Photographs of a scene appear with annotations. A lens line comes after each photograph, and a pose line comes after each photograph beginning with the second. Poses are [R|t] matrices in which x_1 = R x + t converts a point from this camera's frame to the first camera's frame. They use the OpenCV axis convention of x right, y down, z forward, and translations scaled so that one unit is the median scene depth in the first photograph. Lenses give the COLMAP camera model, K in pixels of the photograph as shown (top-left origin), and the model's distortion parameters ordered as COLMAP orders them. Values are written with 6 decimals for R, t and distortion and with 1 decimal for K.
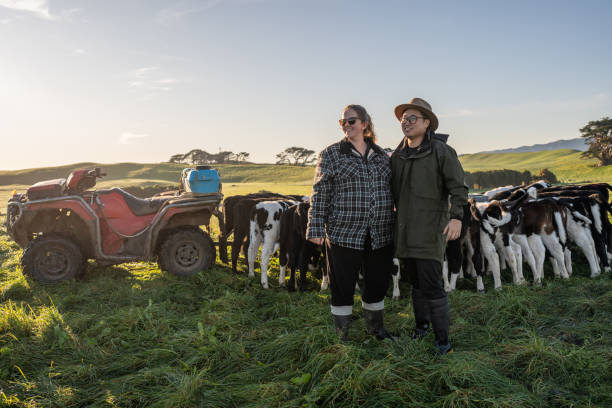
lens RADIAL K [[591.4, 0, 306.0], [0, 591.4, 204.0], [0, 0, 1]] dist [-0.045387, 0.152382]
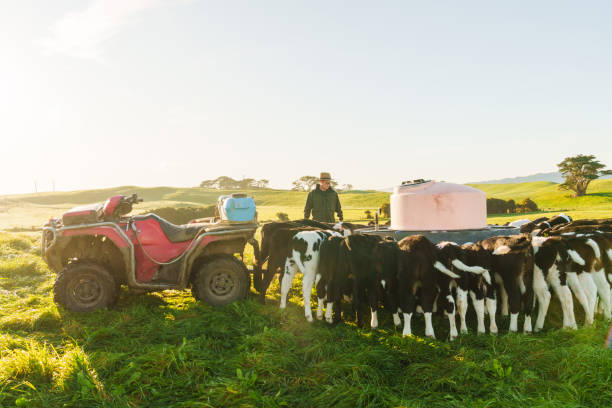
lens RADIAL K [[508.9, 0, 306.0], [0, 508.9, 204.0], [0, 0, 1]] dist [-0.002930, 0.002385]
pose [[0.999631, 0.017539, -0.020749, -0.041285], [-0.018372, 0.999005, -0.040637, -0.013387], [0.020016, 0.041003, 0.998959, 0.134600]]
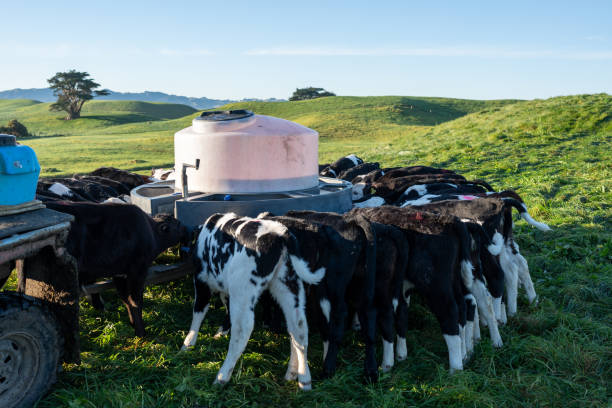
lens RADIAL K [[618.2, 0, 296.8], [0, 618.2, 203.0], [0, 0, 1]] dist [-0.051824, 0.151355]
pose [[0.667971, -0.059412, 0.741812, -0.331858], [0.003695, 0.997061, 0.076527, -0.047520], [-0.744178, -0.048377, 0.666227, 0.534736]]
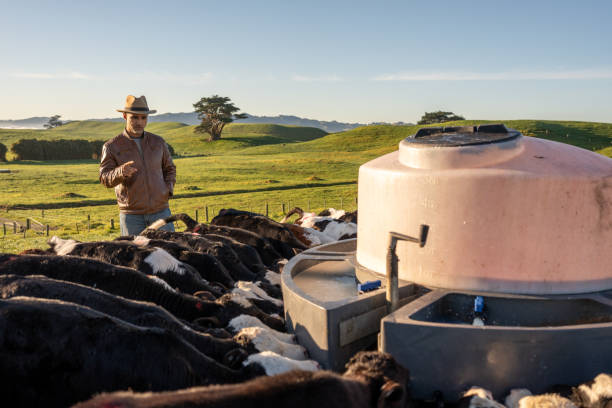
lens RADIAL K [[591.4, 0, 306.0], [0, 591.4, 204.0], [0, 0, 1]] dist [-0.045387, 0.152382]
pose [[0.797940, -0.015984, 0.602525, -0.149315], [-0.015743, 0.998755, 0.047345, -0.067318], [-0.602531, -0.047265, 0.796695, 0.837018]]
